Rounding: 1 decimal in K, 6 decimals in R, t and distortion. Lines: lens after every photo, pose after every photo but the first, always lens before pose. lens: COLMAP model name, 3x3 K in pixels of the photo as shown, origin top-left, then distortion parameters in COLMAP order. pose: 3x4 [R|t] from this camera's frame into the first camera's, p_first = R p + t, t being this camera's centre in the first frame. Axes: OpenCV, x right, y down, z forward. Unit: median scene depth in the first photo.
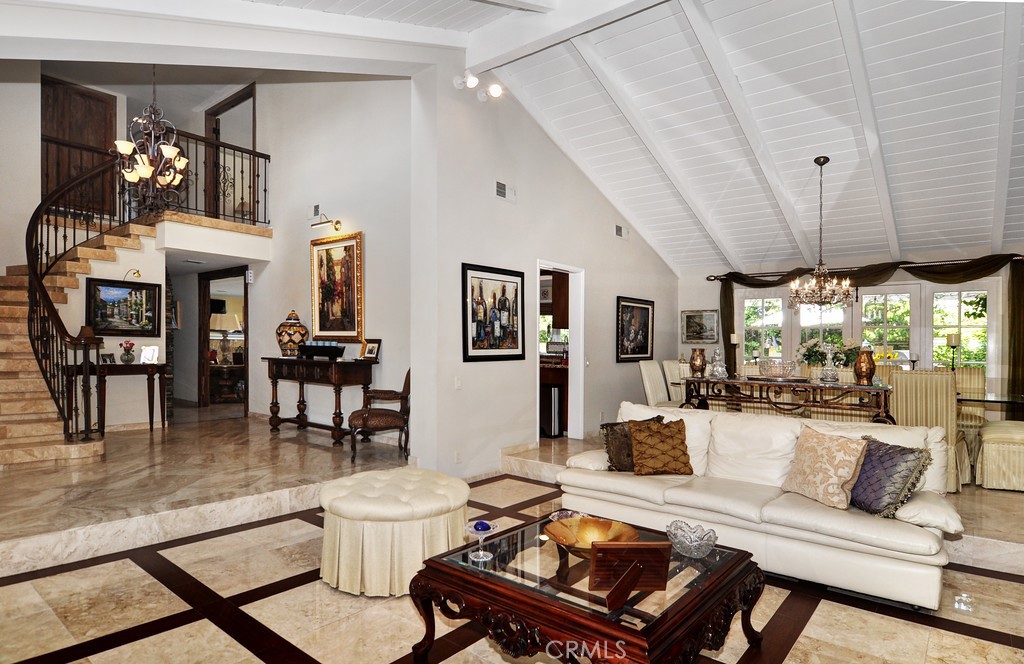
lens RADIAL K [[567.0, 0, 512.0], [0, 567.0, 332.0], [0, 0, 1]] dist [-0.000124, -0.008598]
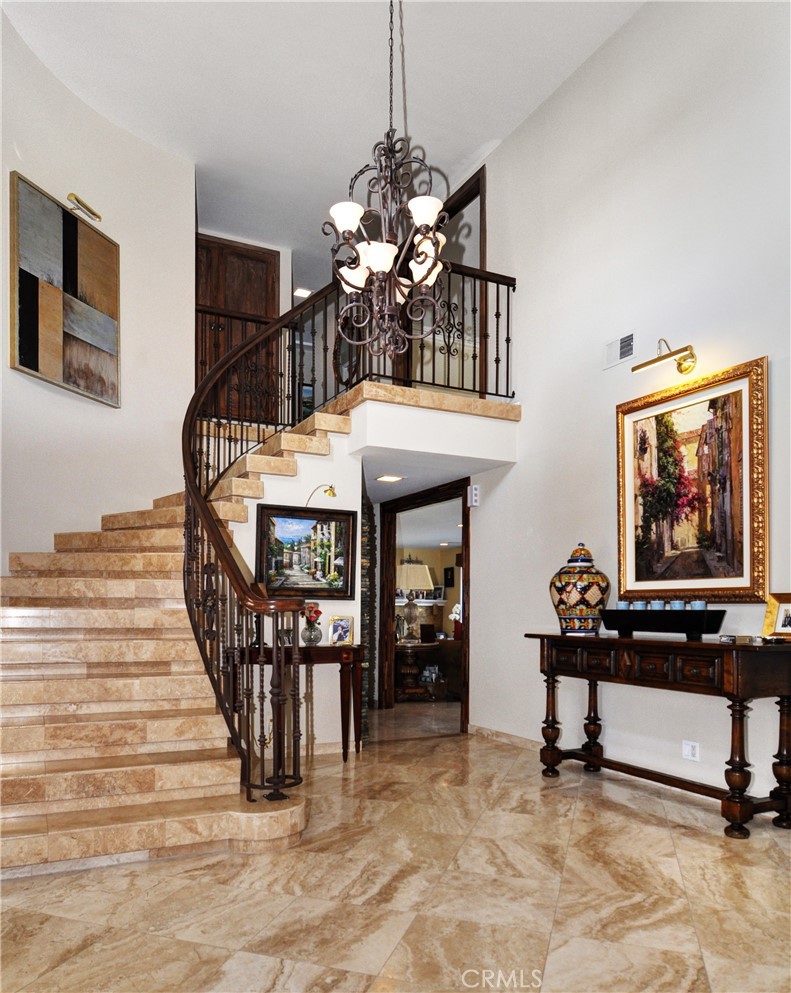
lens RADIAL K [[818.1, 0, 395.5], [0, 818.1, 496.5], [0, 0, 1]] dist [0.001222, -0.000757]
pose [[0.905010, -0.073284, -0.419031, -0.232924], [0.024575, 0.992411, -0.120486, 0.006504], [0.424681, 0.098744, 0.899942, 0.250548]]
